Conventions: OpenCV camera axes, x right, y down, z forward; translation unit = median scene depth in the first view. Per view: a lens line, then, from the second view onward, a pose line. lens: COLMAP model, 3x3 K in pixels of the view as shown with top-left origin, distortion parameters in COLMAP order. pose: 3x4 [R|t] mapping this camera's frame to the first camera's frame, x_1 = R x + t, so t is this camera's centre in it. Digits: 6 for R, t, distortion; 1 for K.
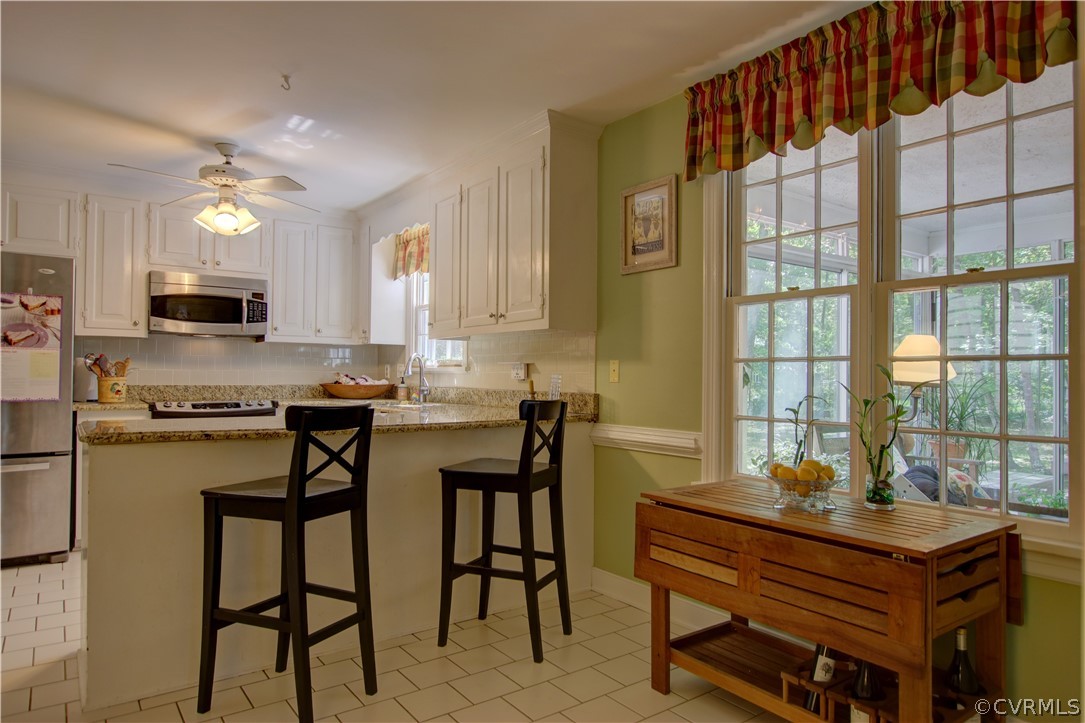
lens RADIAL K [[665.1, 0, 534.6], [0, 665.1, 366.5], [0, 0, 1]] dist [0.001567, 0.004073]
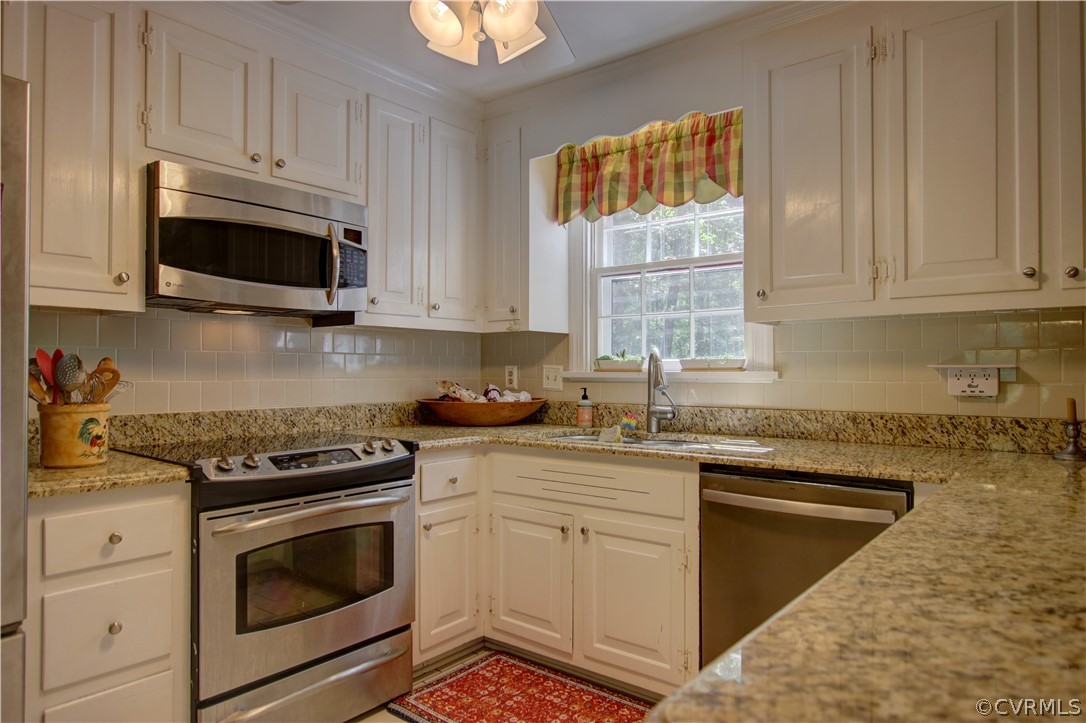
lens RADIAL K [[678.4, 0, 542.6], [0, 678.4, 365.1], [0, 0, 1]] dist [-0.002452, 0.007923]
pose [[0.962294, -0.006156, 0.271942, -0.453642], [0.004313, 0.999963, 0.007376, -0.010086], [-0.271977, -0.005925, 0.962285, 0.494337]]
